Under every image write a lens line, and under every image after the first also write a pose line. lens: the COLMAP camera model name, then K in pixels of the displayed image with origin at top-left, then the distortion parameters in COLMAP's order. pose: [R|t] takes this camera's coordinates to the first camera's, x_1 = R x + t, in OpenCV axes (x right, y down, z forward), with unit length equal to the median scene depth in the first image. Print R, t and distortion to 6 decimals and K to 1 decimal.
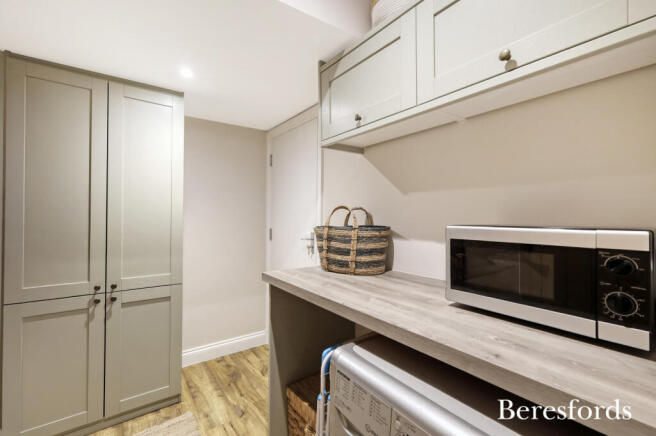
lens RADIAL K [[285.7, 0, 327.4], [0, 285.7, 215.9], [0, 0, 1]] dist [-0.003681, -0.000430]
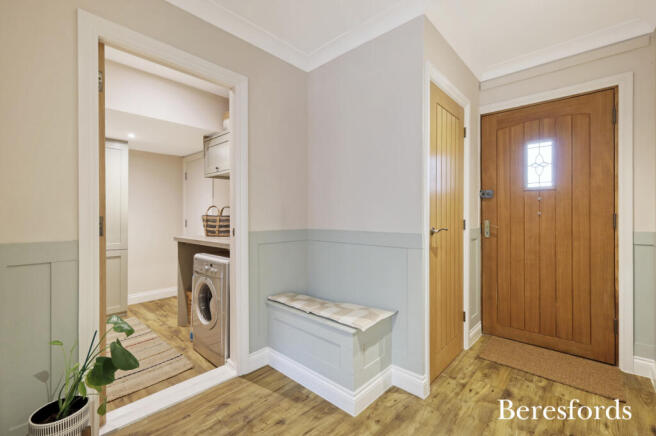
lens RADIAL K [[285.7, 0, 329.1], [0, 285.7, 216.5], [0, 0, 1]] dist [-0.003681, -0.000430]
pose [[0.977420, -0.003659, 0.211275, 0.430838], [0.002153, 0.999971, 0.007360, 0.030373], [-0.211296, -0.006739, 0.977399, -1.258866]]
